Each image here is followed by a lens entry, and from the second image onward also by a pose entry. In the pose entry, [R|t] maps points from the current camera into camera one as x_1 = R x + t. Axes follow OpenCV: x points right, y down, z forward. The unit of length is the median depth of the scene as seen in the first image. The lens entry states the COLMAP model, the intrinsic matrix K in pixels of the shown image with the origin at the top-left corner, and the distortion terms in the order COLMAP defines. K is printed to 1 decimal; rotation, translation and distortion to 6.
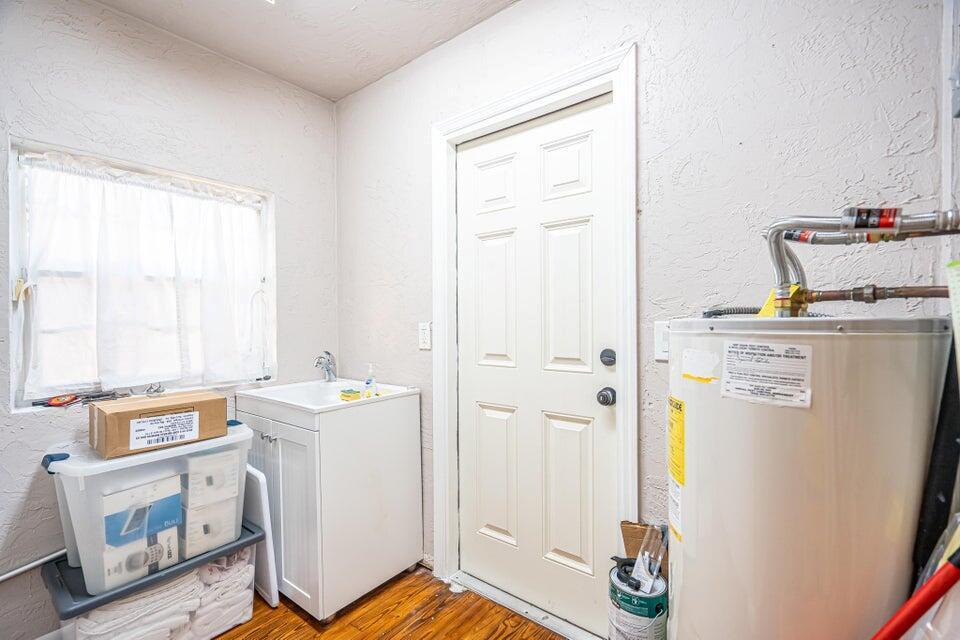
lens RADIAL K [[428.1, 0, 479.2], [0, 428.1, 322.1], [0, 0, 1]] dist [0.000350, 0.000409]
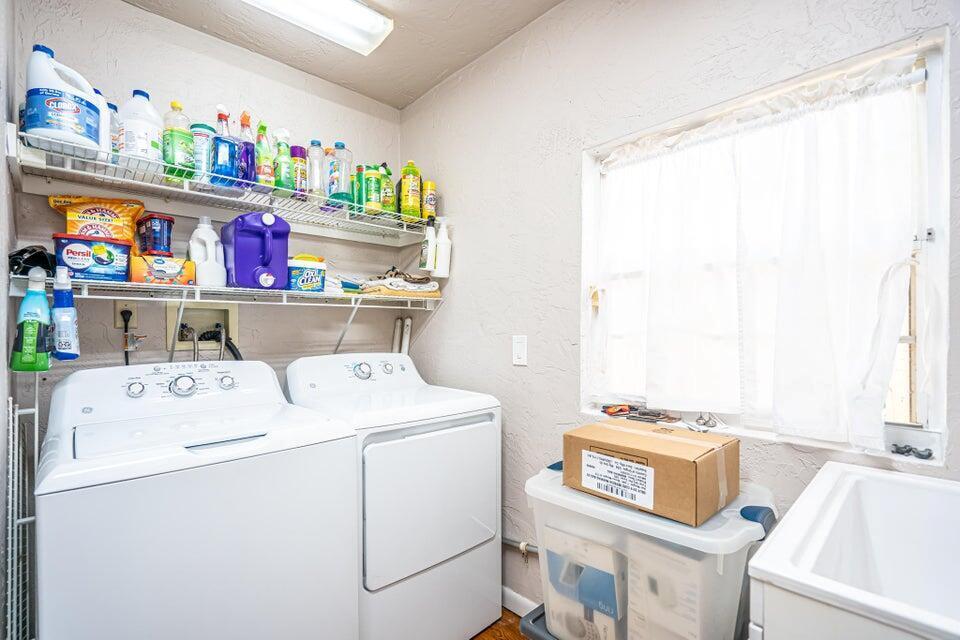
lens RADIAL K [[452.6, 0, 479.8], [0, 452.6, 327.7], [0, 0, 1]] dist [-0.003098, -0.000173]
pose [[-0.153652, 0.011271, -0.988061, 0.052295], [0.001532, 0.999936, 0.011169, -0.010108], [0.988124, 0.000202, -0.153660, 0.853912]]
